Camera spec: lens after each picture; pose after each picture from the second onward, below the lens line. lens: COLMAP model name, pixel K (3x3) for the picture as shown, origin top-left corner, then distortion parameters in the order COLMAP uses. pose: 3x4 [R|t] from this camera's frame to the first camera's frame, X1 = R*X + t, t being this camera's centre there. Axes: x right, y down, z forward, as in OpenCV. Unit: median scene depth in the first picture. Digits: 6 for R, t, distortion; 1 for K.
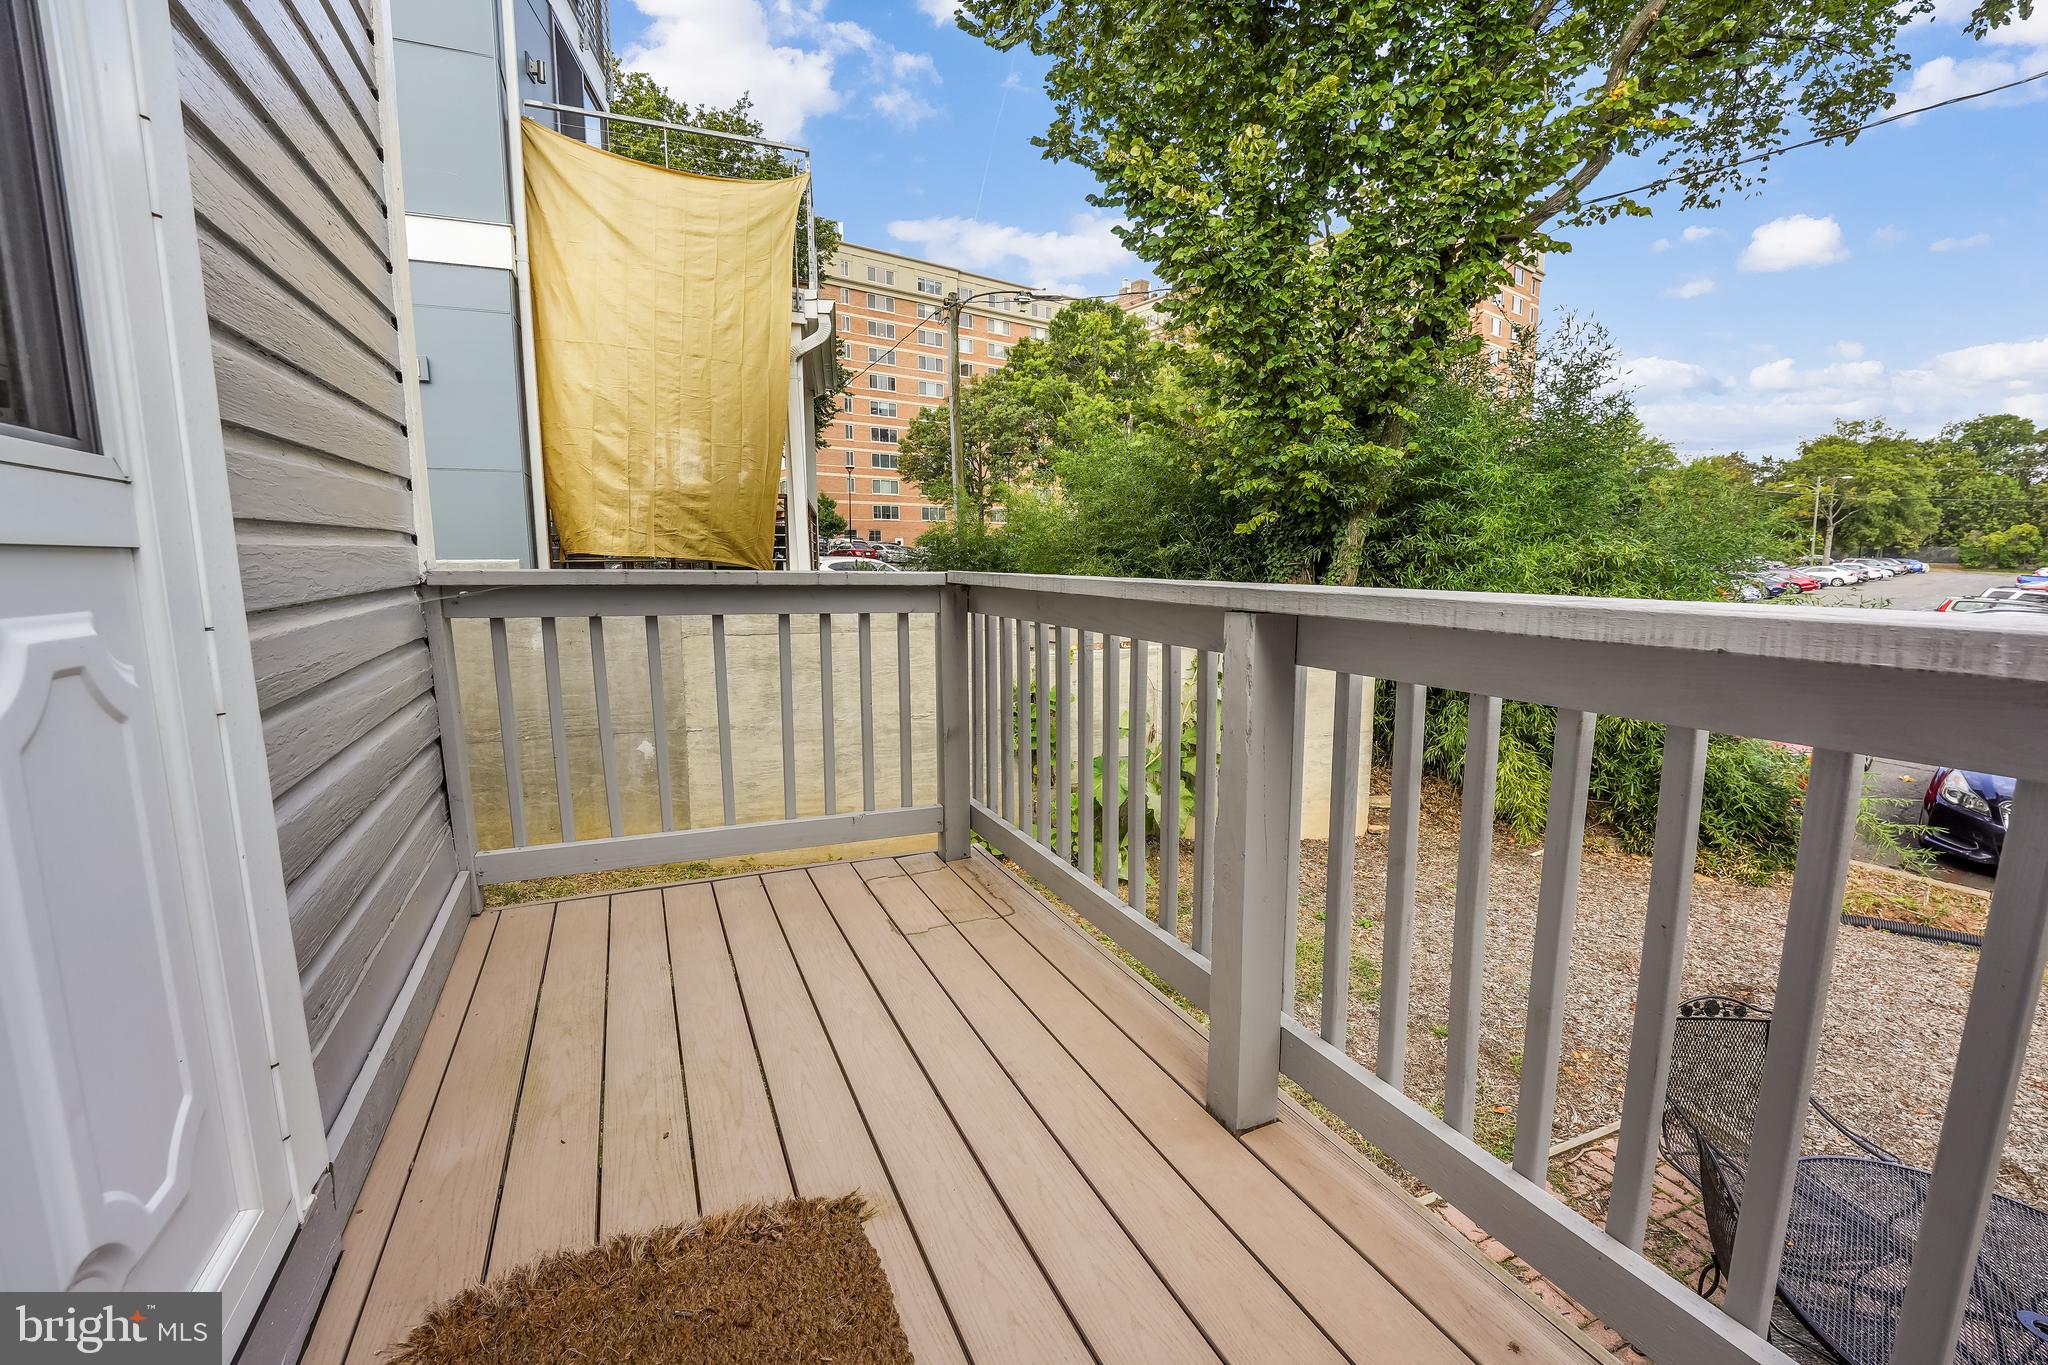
lens RADIAL K [[836.9, 0, 1024.0], [0, 836.9, 682.5], [0, 0, 1]] dist [-0.023221, 0.000736]
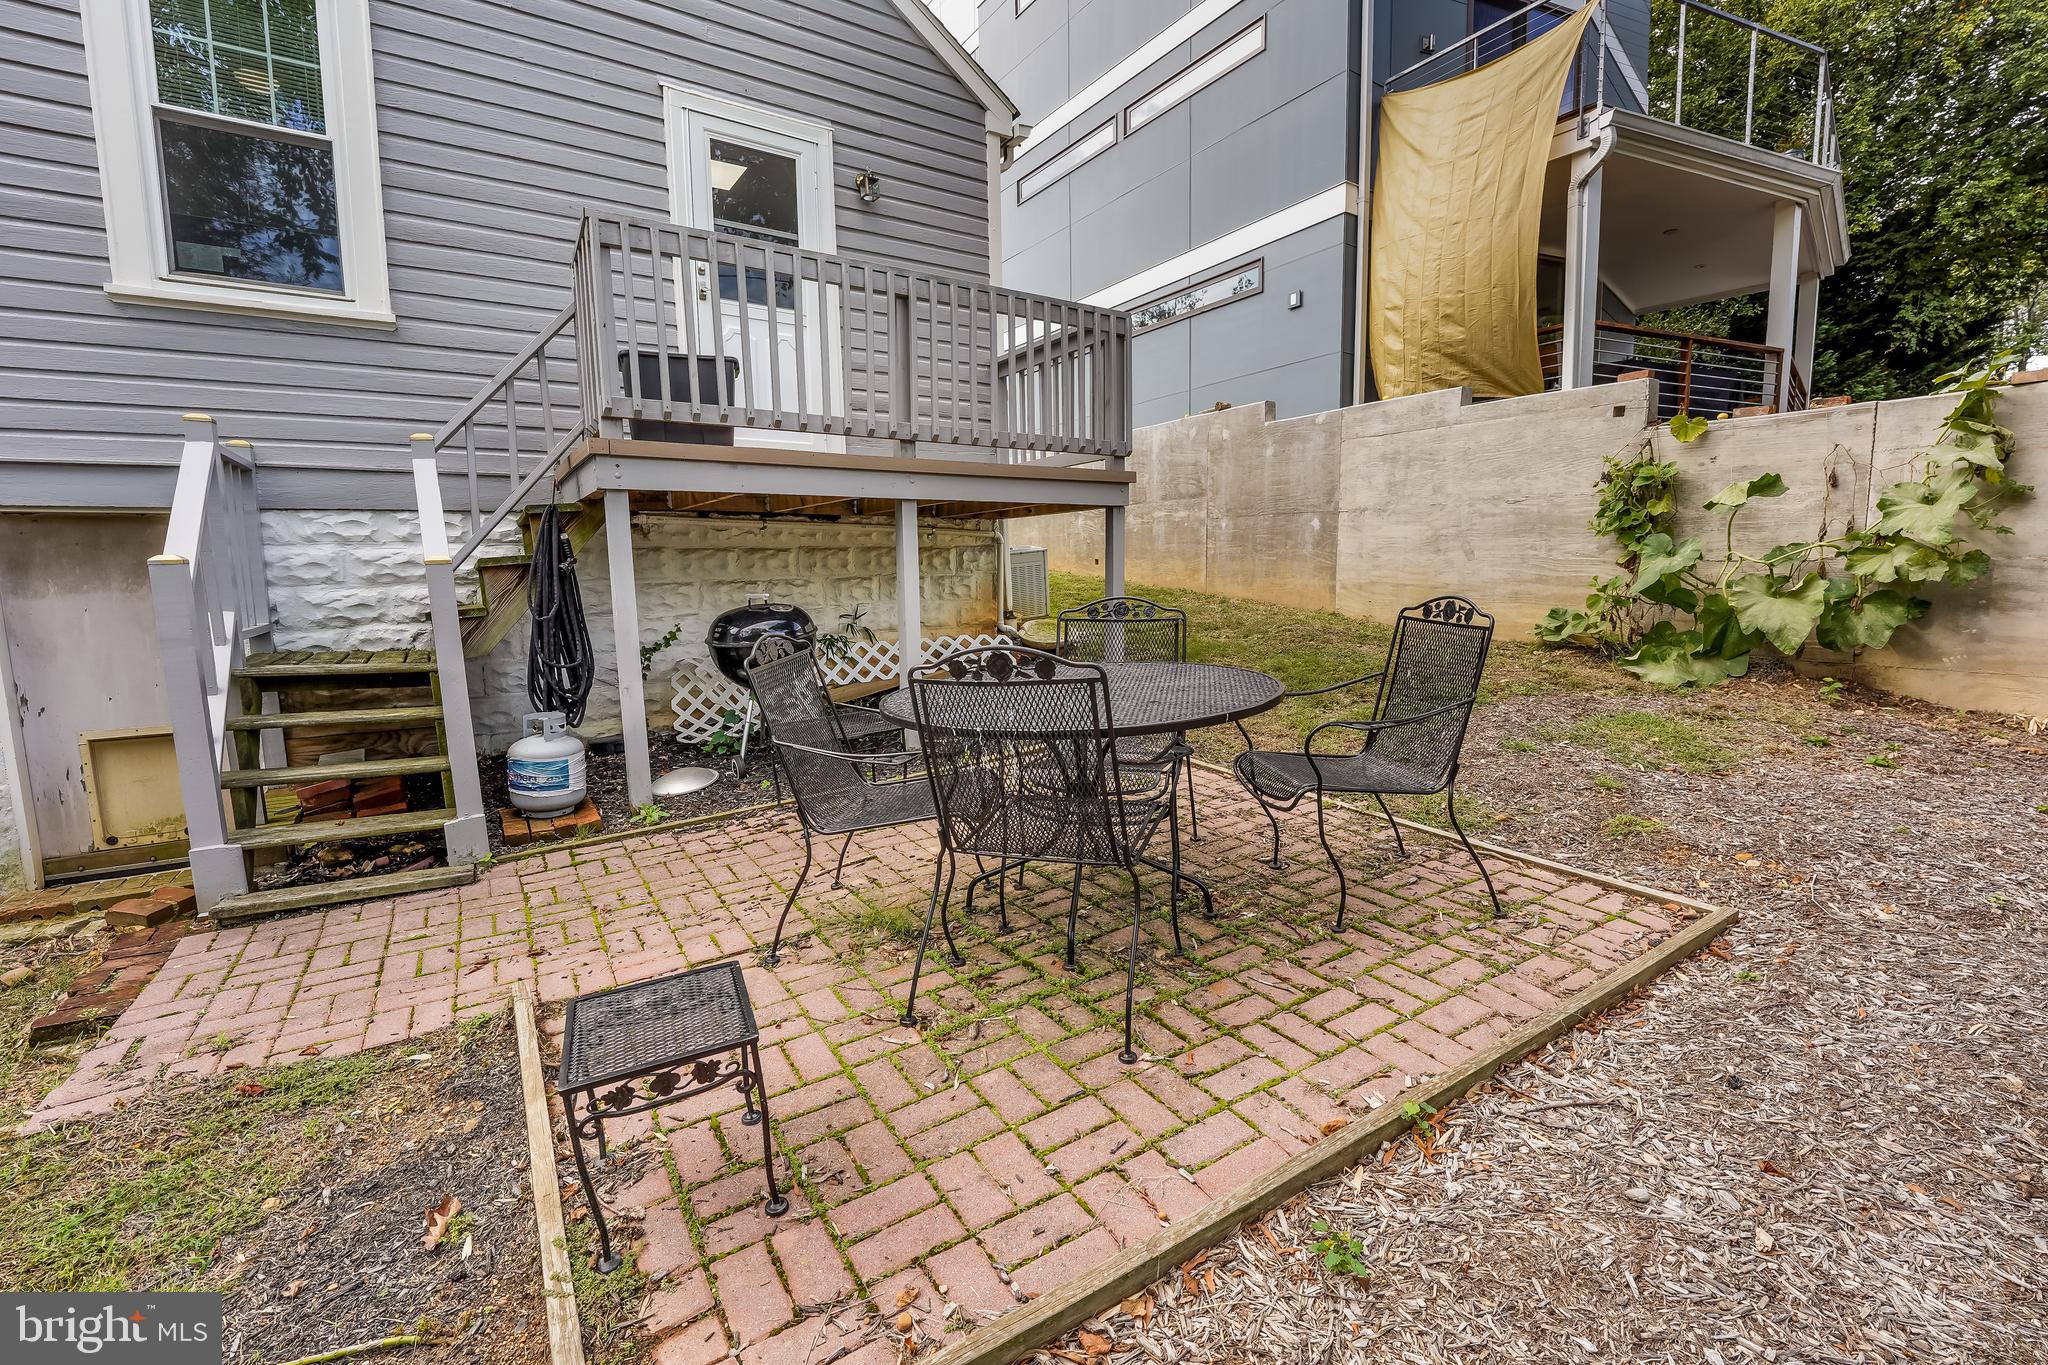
lens RADIAL K [[884.3, 0, 1024.0], [0, 884.3, 682.5], [0, 0, 1]] dist [-0.023854, 0.003832]
pose [[0.159331, 0.119152, -0.980008, 0.854463], [-0.129785, 0.986602, 0.098853, 0.229650], [0.978657, 0.111440, 0.172661, 0.240636]]
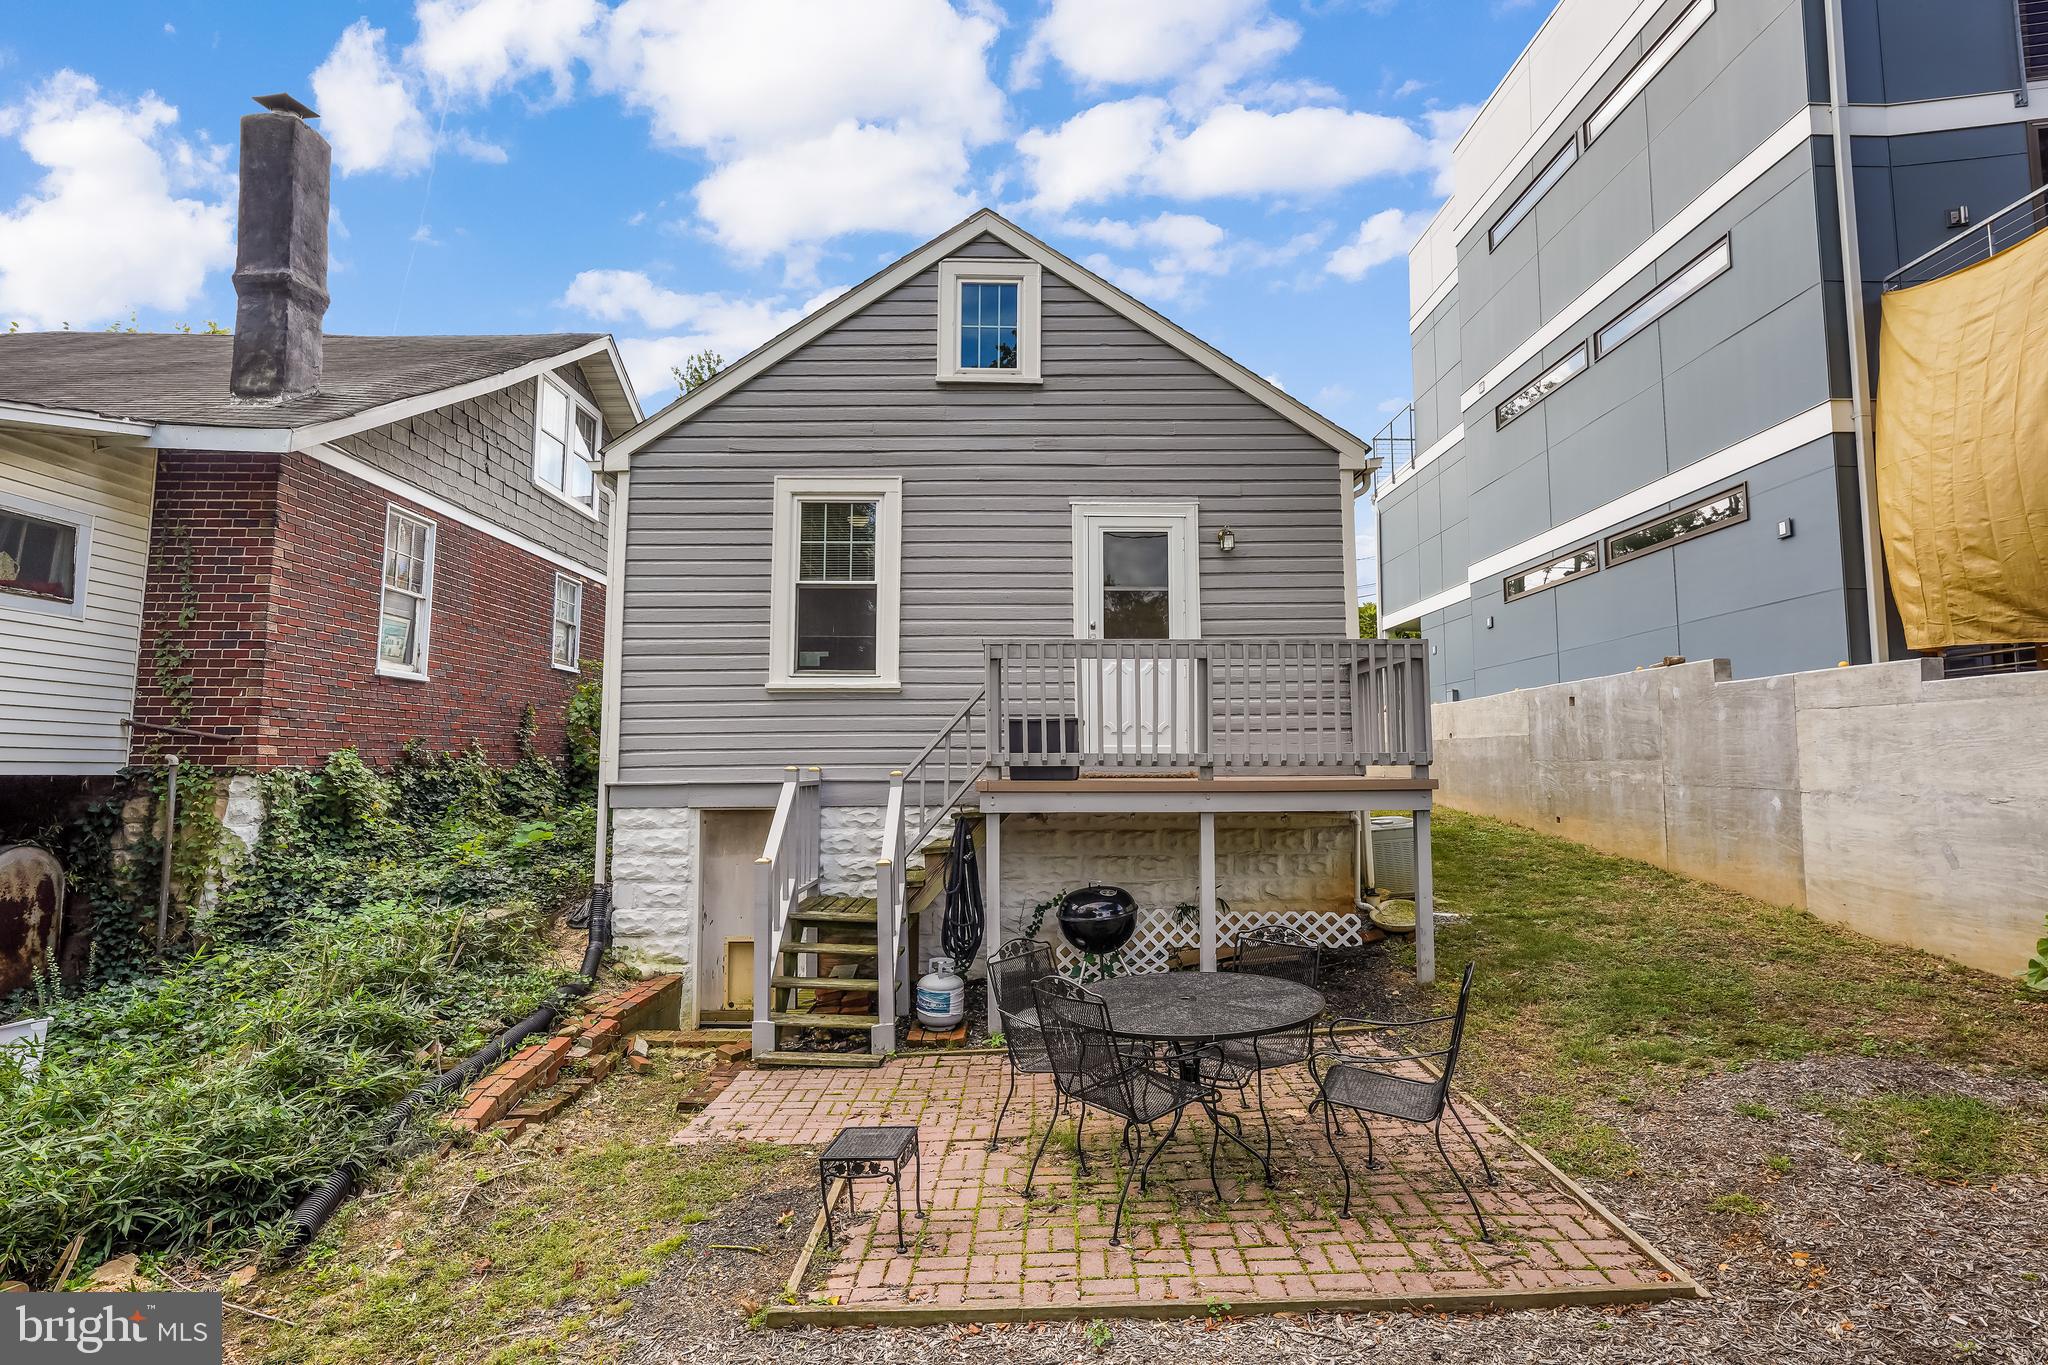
lens RADIAL K [[1021.1, 0, 1024.0], [0, 1021.1, 682.5], [0, 0, 1]] dist [-0.004061, -0.001698]
pose [[-0.408796, -0.075421, -0.909504, 1.179558], [-0.132281, 0.990952, -0.022718, 0.073036], [0.902988, 0.111023, -0.415074, 0.525307]]
